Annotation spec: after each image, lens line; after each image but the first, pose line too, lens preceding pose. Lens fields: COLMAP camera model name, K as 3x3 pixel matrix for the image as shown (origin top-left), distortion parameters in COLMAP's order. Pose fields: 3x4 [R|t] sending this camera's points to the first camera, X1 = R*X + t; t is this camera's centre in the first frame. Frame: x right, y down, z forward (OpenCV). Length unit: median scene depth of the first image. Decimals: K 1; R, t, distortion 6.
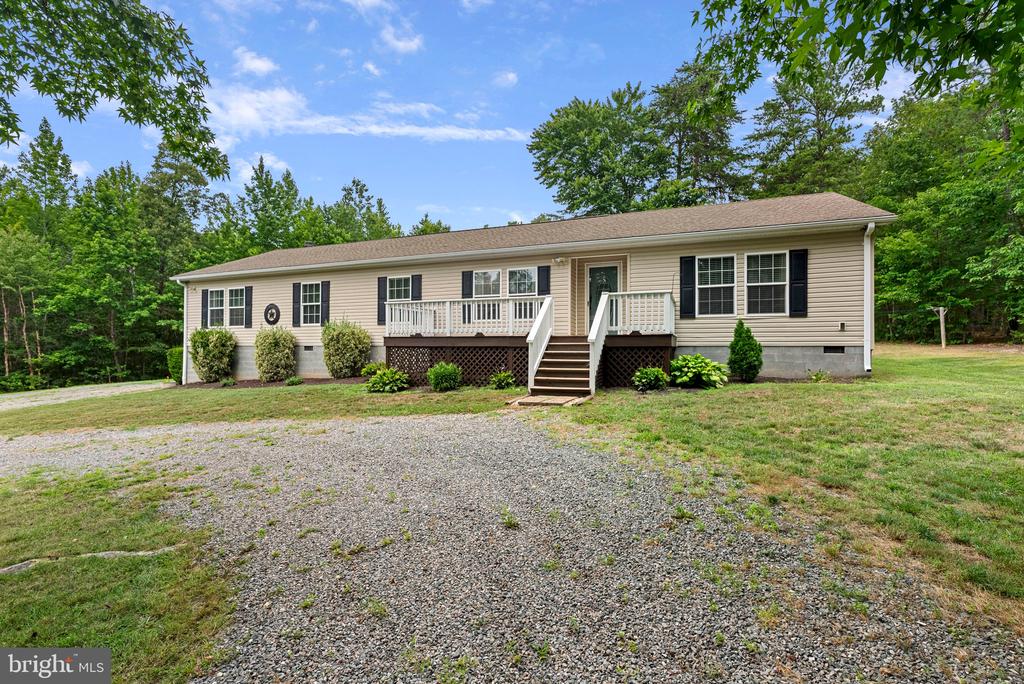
lens RADIAL K [[469.1, 0, 500.9], [0, 469.1, 347.7], [0, 0, 1]] dist [-0.004881, -0.000499]
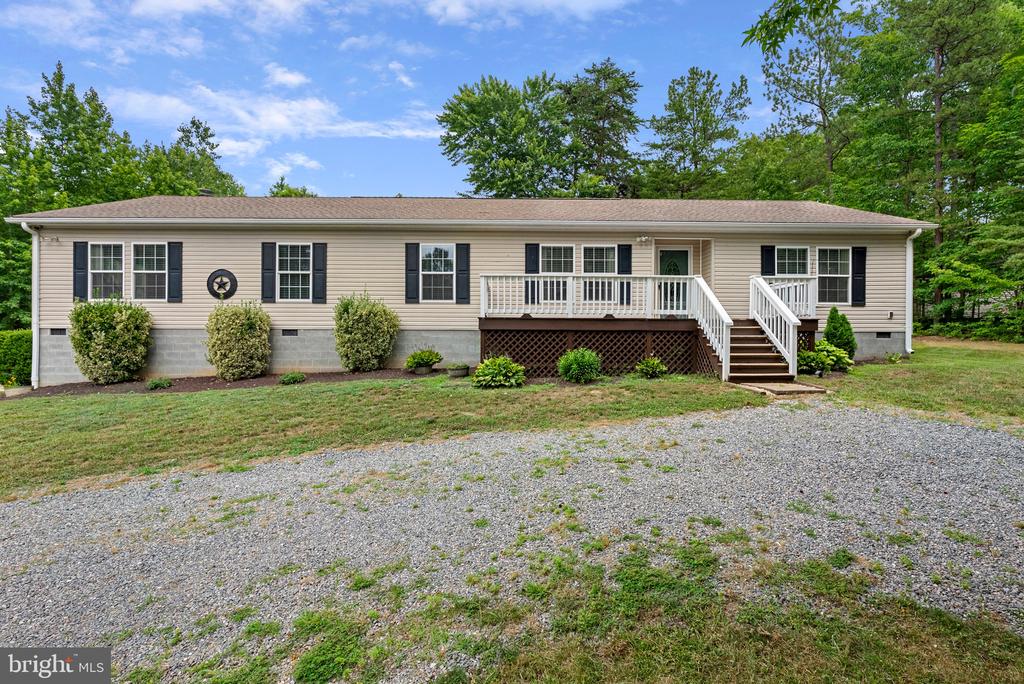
lens RADIAL K [[469.1, 0, 506.3], [0, 469.1, 338.9], [0, 0, 1]] dist [-0.004881, -0.000499]
pose [[0.918387, -0.000933, 0.395682, -0.391322], [-0.002524, 0.999963, 0.008215, 0.004504], [-0.395675, -0.008543, 0.918351, 0.191256]]
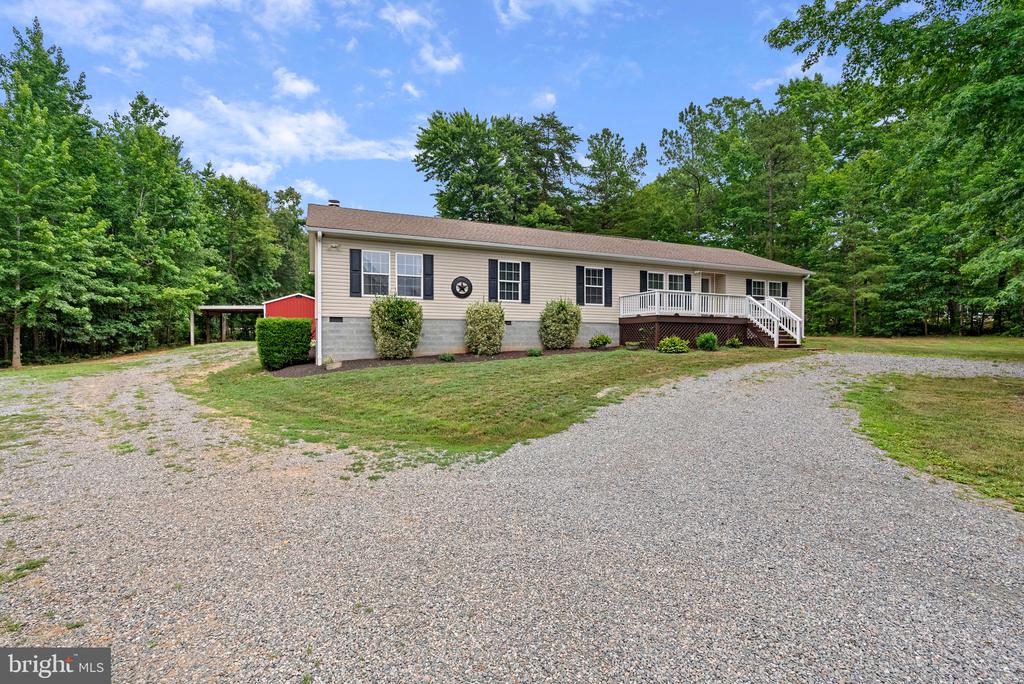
lens RADIAL K [[469.1, 0, 504.7], [0, 469.1, 349.8], [0, 0, 1]] dist [-0.004881, -0.000499]
pose [[0.706314, -0.013404, 0.707772, -1.173121], [-0.004981, 0.999702, 0.023903, 0.037133], [-0.707881, -0.020408, 0.706036, 0.251267]]
